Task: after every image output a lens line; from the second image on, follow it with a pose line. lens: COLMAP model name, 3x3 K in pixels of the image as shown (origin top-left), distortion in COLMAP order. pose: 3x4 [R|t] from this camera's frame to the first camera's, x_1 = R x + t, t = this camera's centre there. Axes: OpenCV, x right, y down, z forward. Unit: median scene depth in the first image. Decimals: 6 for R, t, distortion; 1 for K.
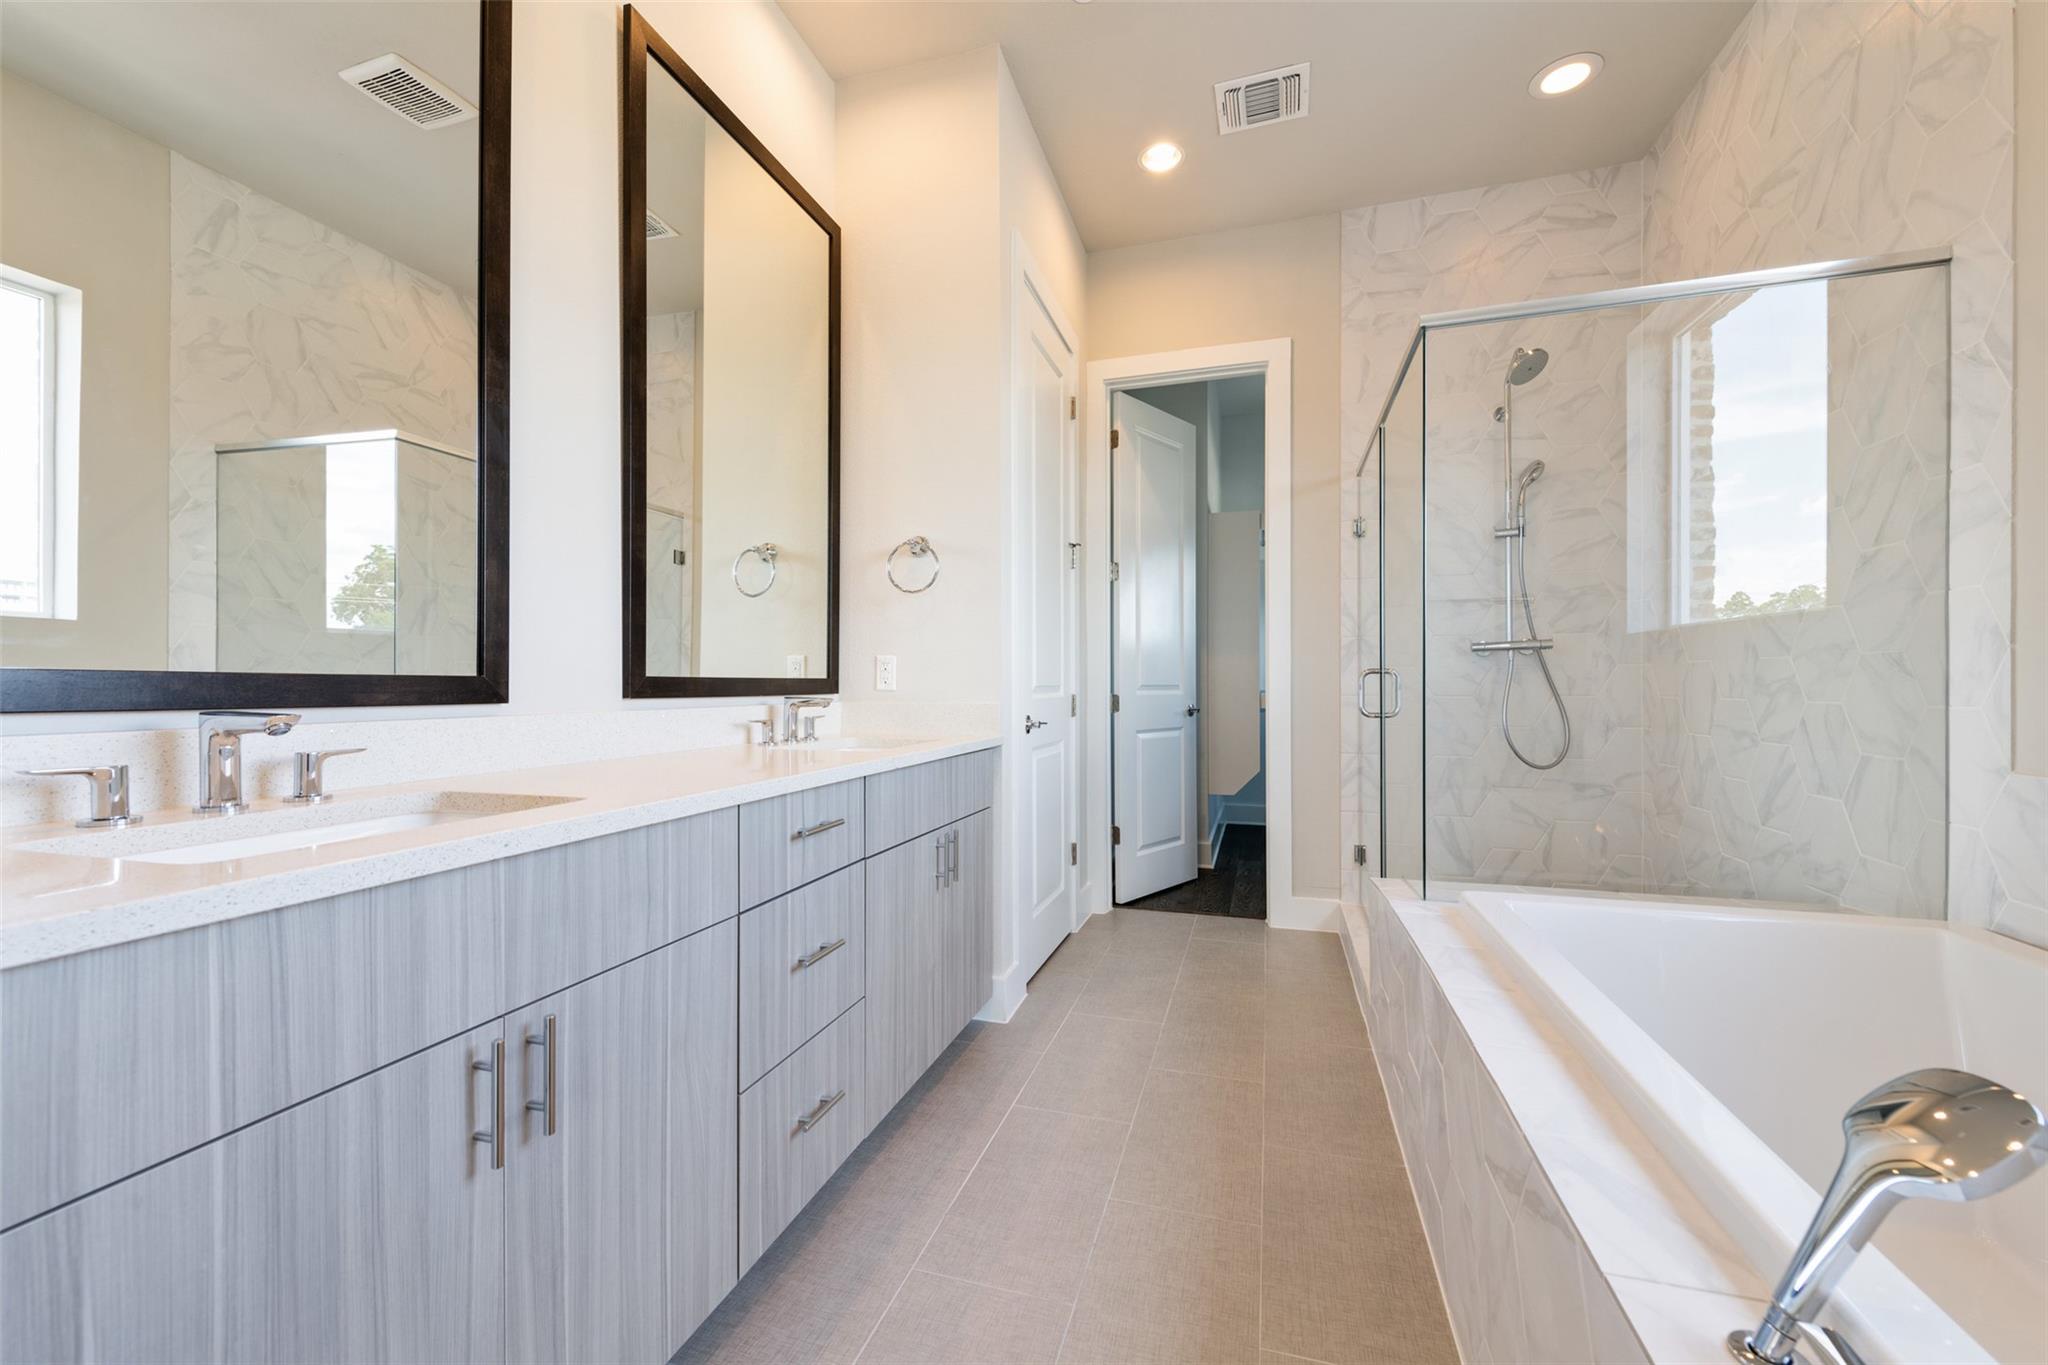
lens RADIAL K [[814.2, 0, 1023.7], [0, 814.2, 683.1], [0, 0, 1]] dist [0.002688, -0.000008]
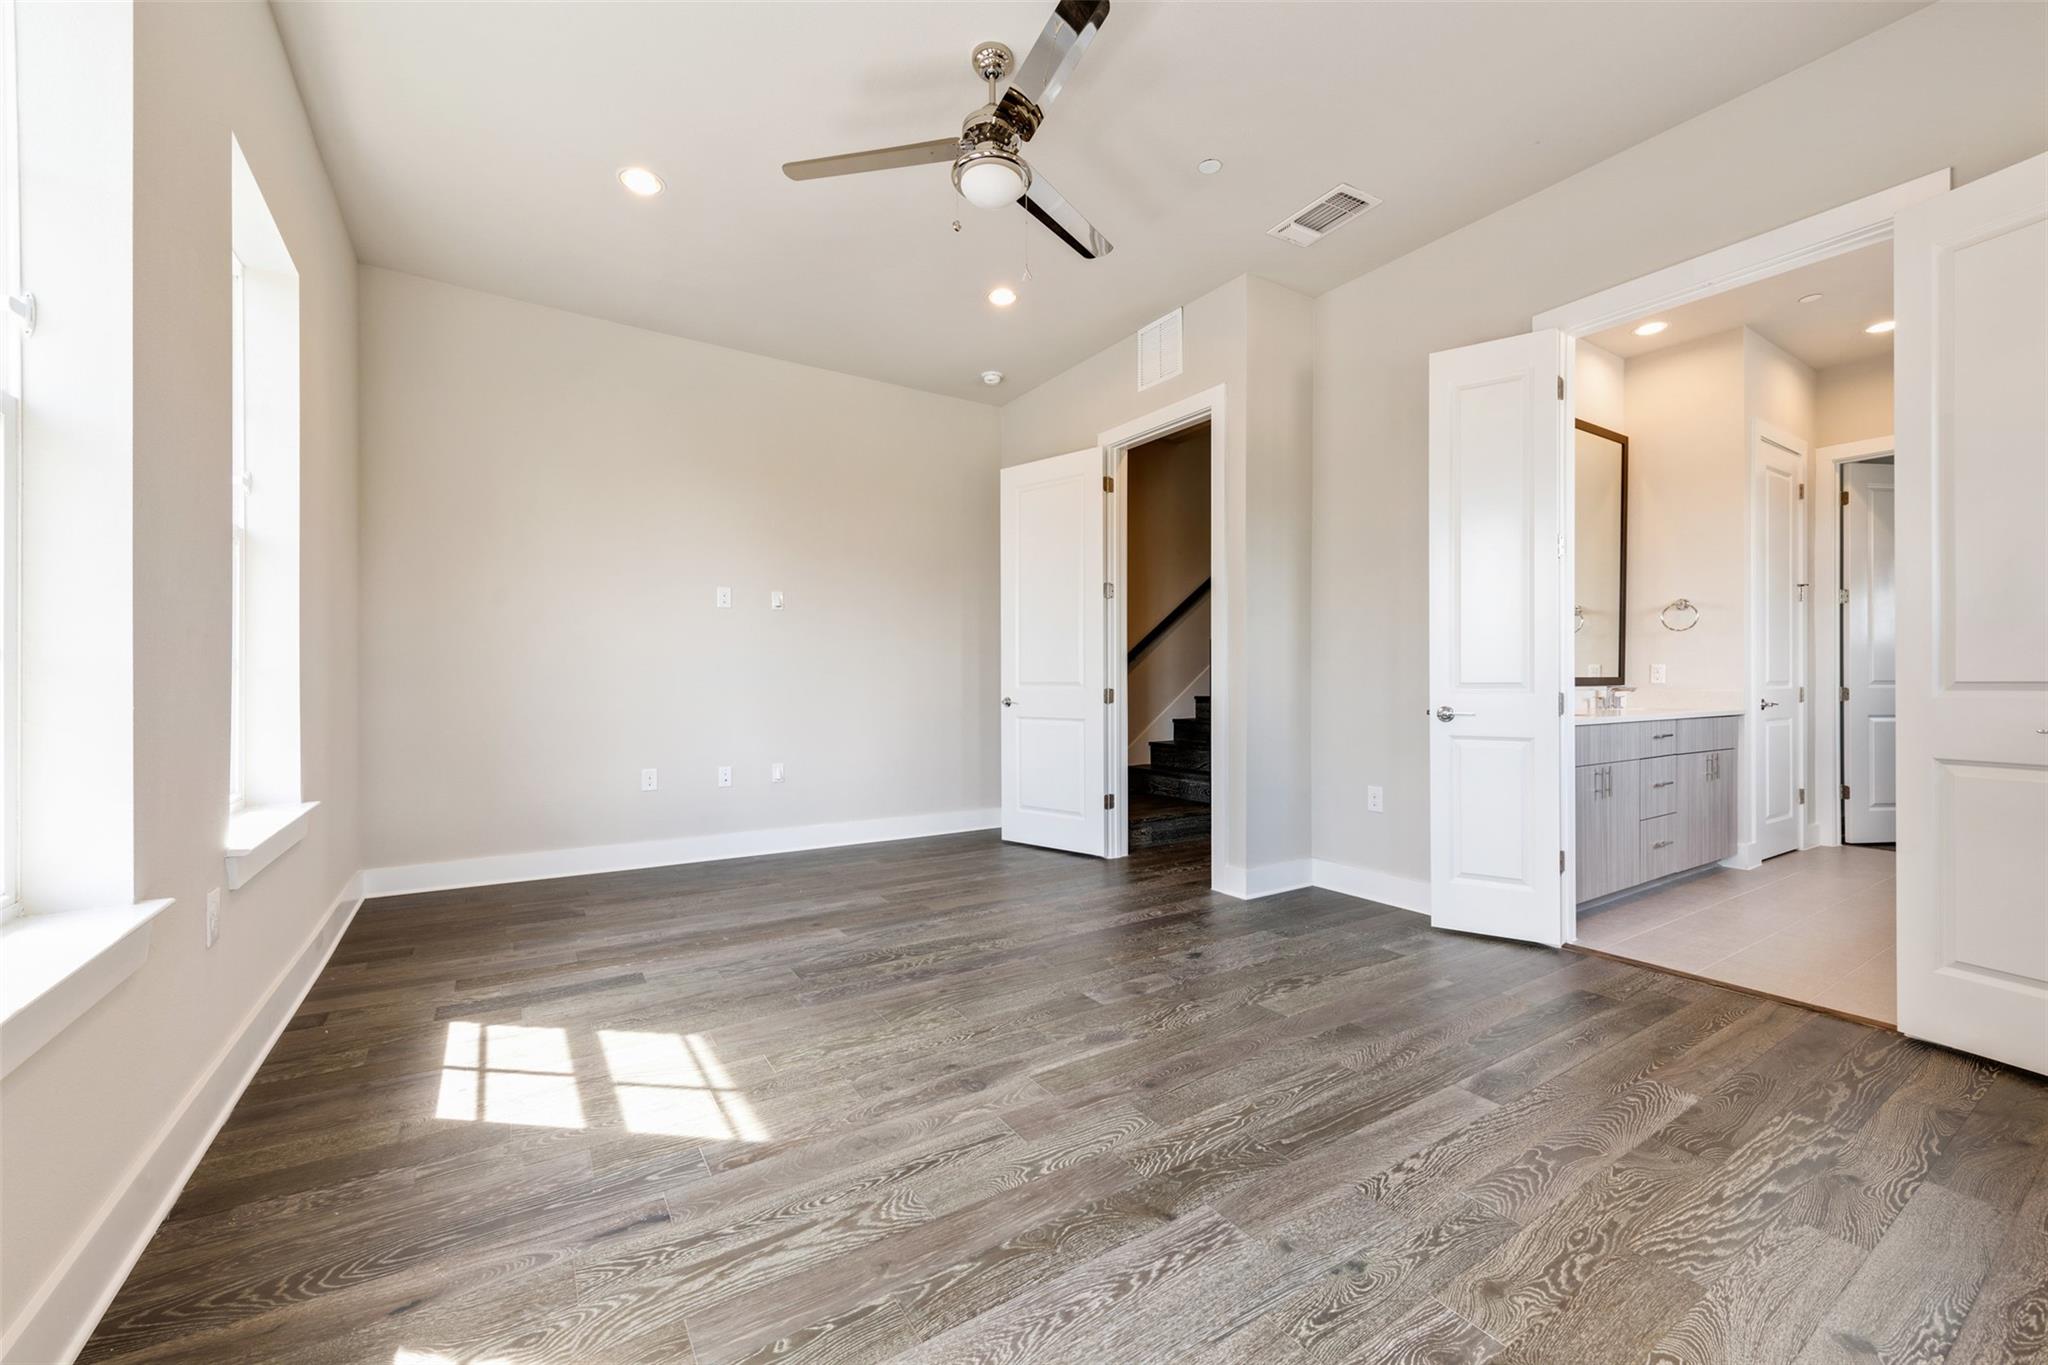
lens RADIAL K [[814.2, 0, 1014.7], [0, 814.2, 682.6], [0, 0, 1]] dist [0.002688, -0.000008]
pose [[0.758280, 0.001474, -0.651928, -0.057723], [0.003106, 0.999978, 0.005873, -0.007137], [0.651922, -0.006478, 0.758258, -1.096408]]
